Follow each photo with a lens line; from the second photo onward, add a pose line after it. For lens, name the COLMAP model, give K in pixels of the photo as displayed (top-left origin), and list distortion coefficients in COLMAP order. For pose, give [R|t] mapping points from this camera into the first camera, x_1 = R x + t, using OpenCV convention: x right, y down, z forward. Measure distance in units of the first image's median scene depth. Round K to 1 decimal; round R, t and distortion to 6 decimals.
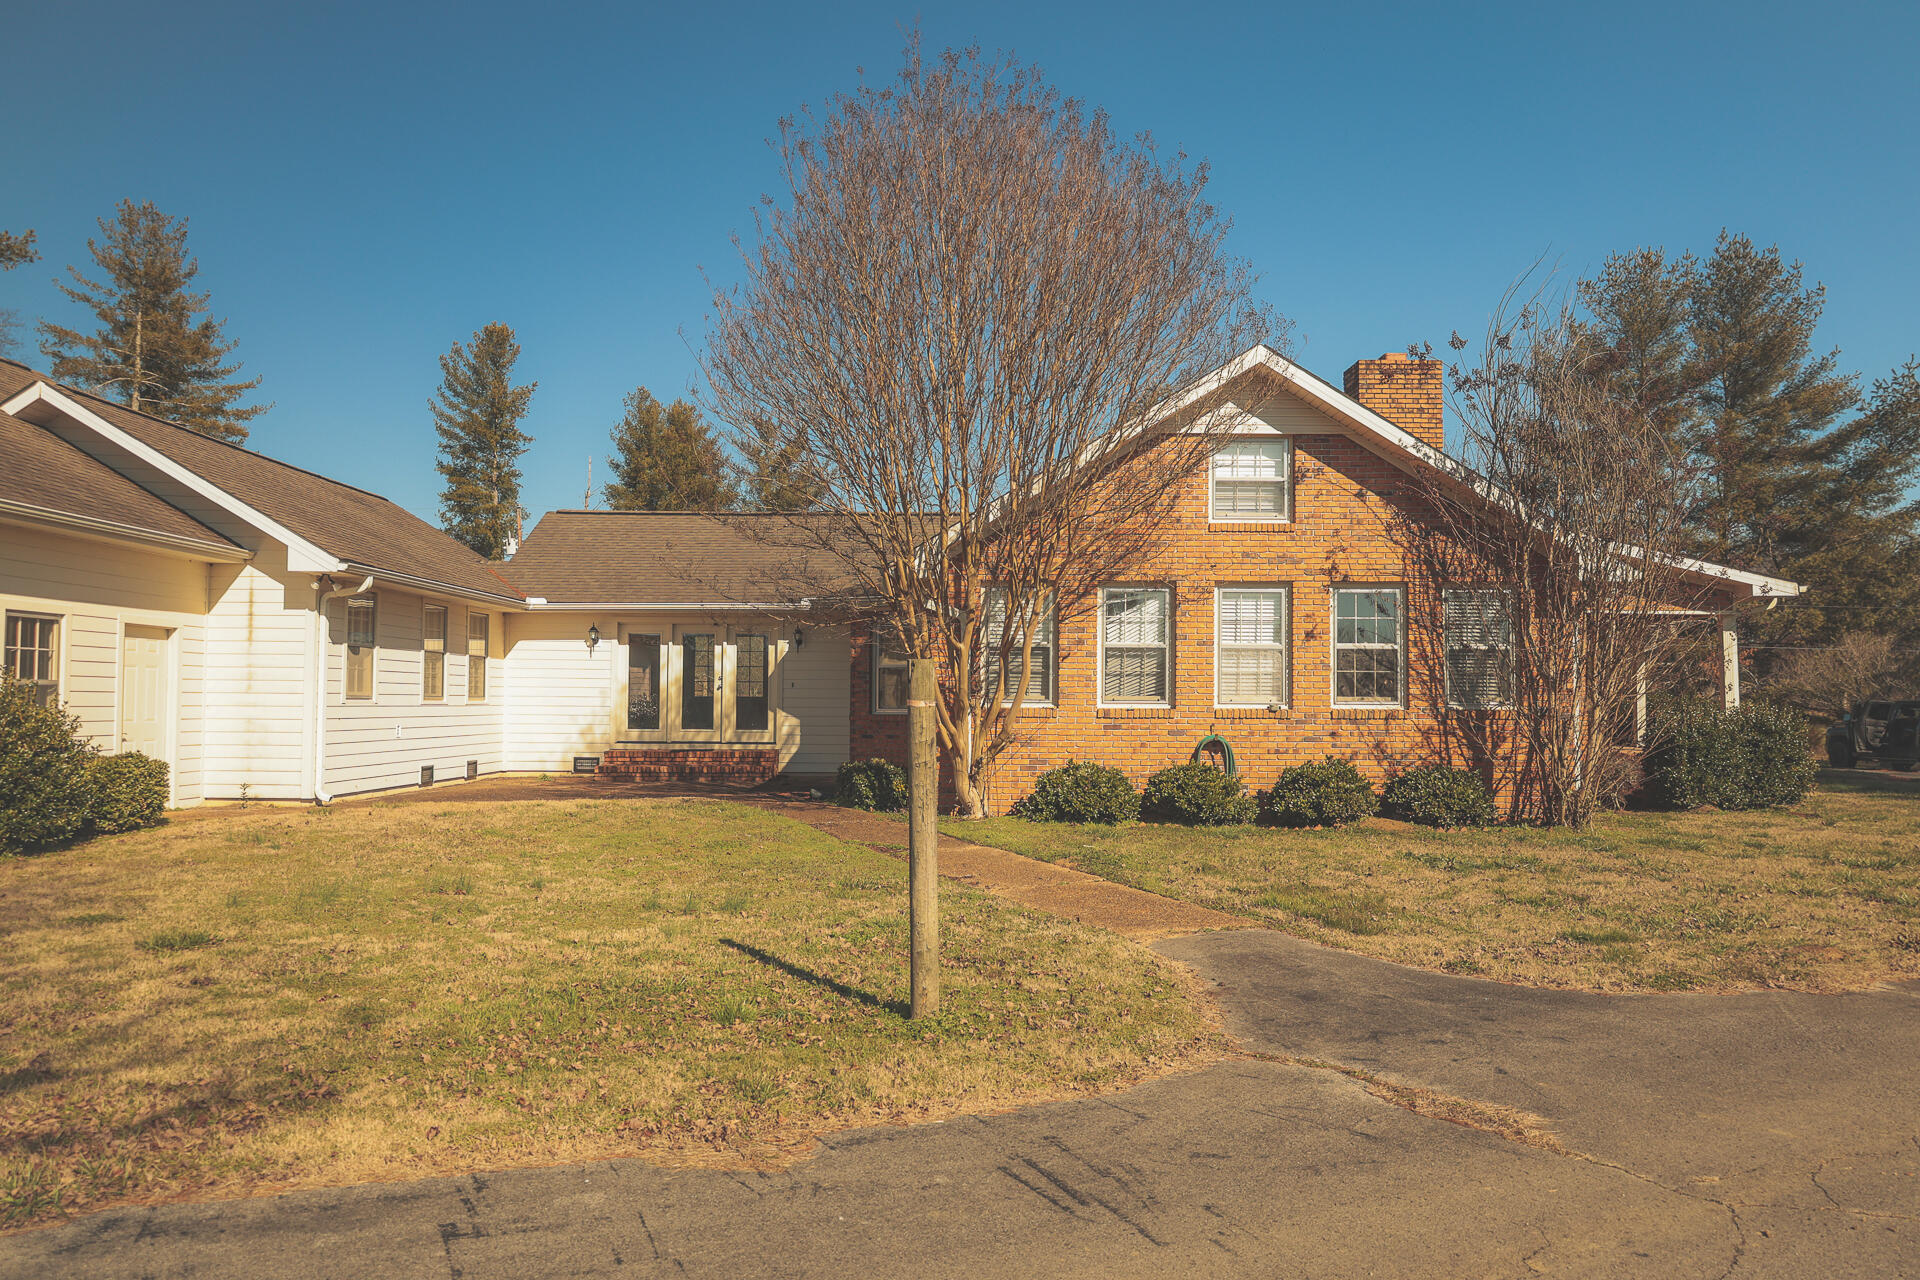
lens RADIAL K [[1312.9, 0, 962.1], [0, 1312.9, 653.1], [0, 0, 1]] dist [0.001807, -0.006378]
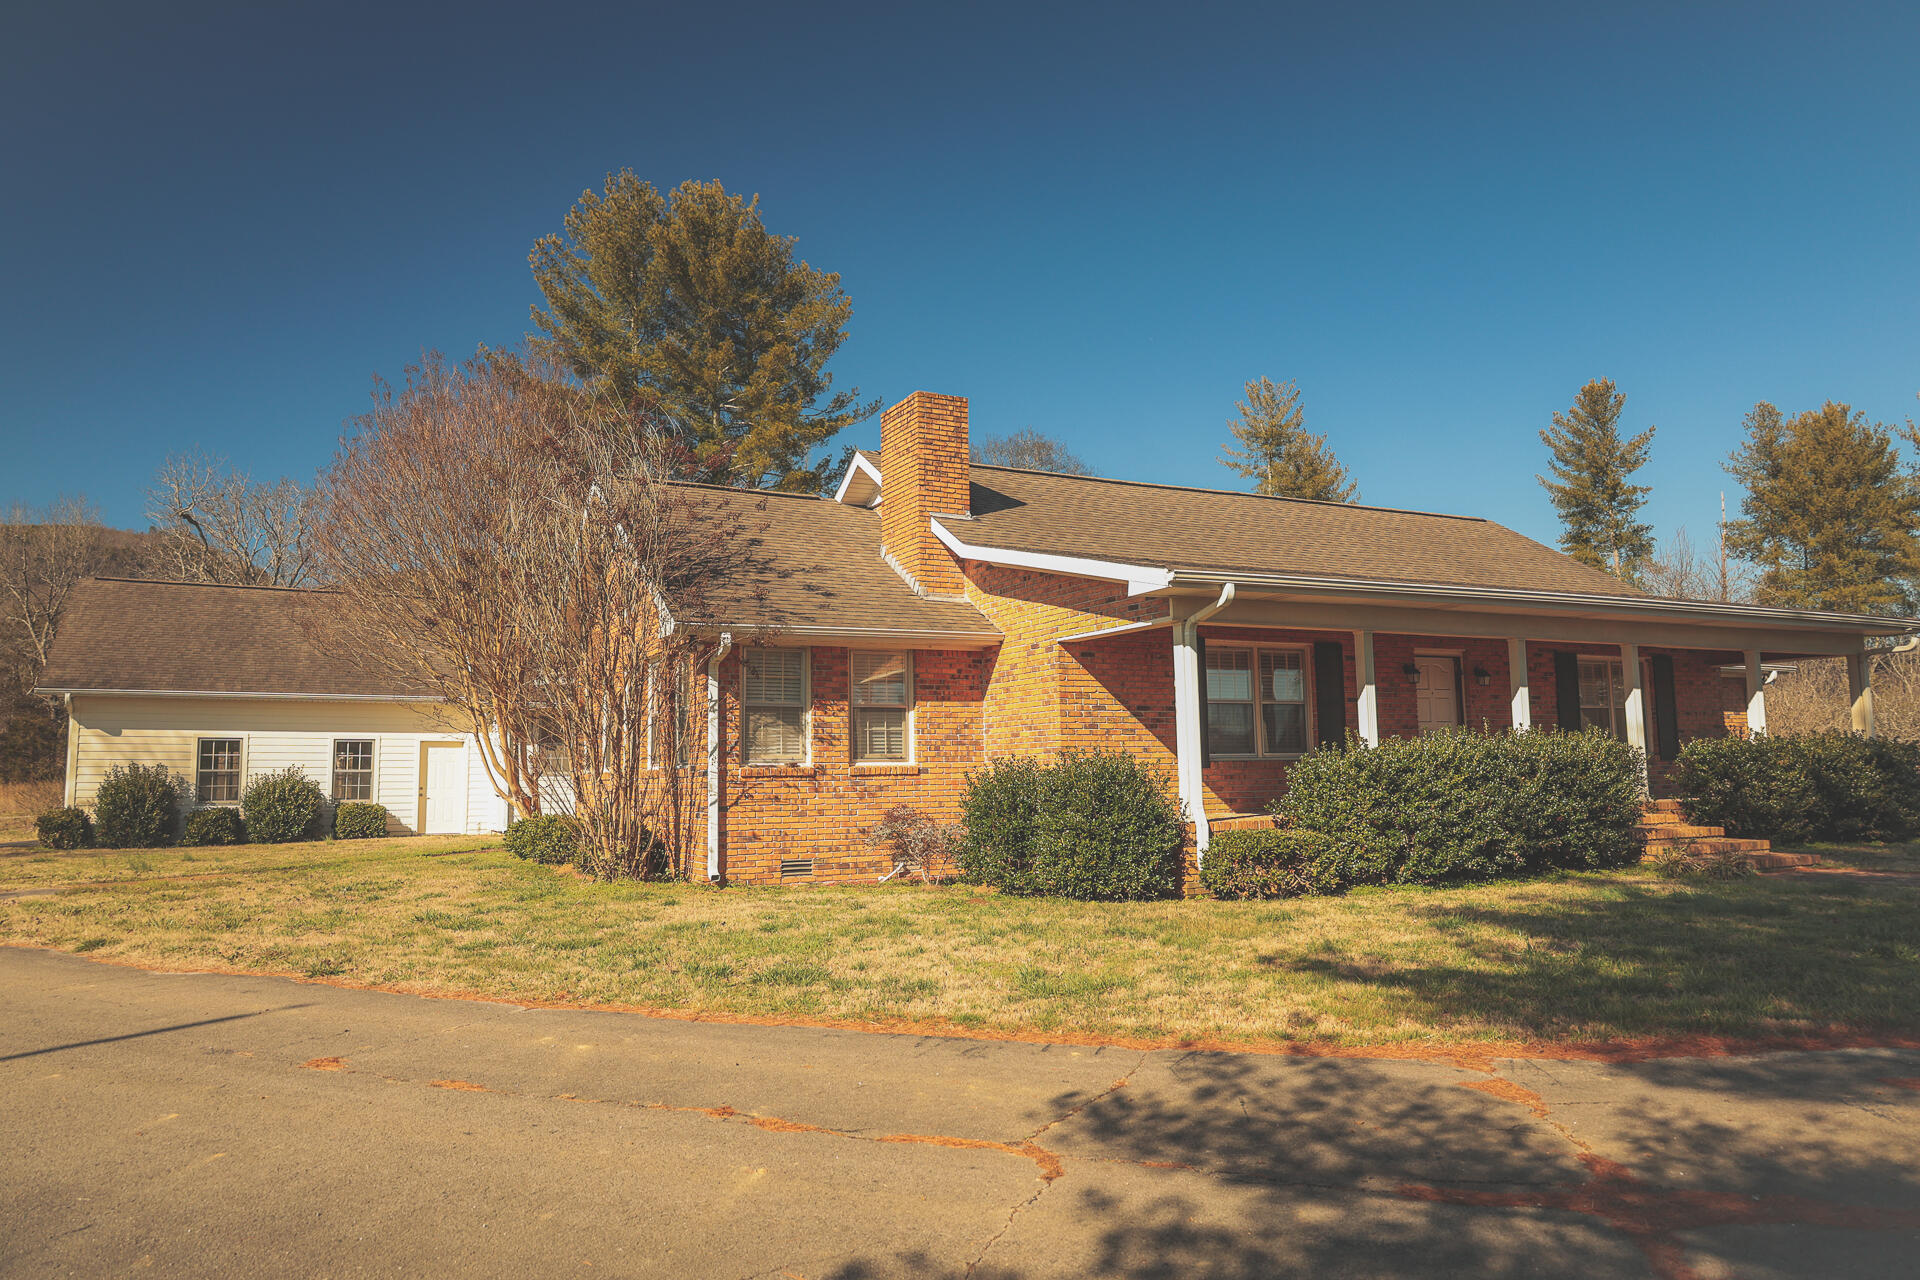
lens RADIAL K [[1312.9, 0, 962.1], [0, 1312.9, 653.1], [0, 0, 1]] dist [0.001807, -0.006378]
pose [[0.432615, -0.100014, -0.896014, 0.285381], [0.045613, 0.994983, -0.089038, 0.011245], [0.900424, -0.002351, 0.435006, 0.164207]]
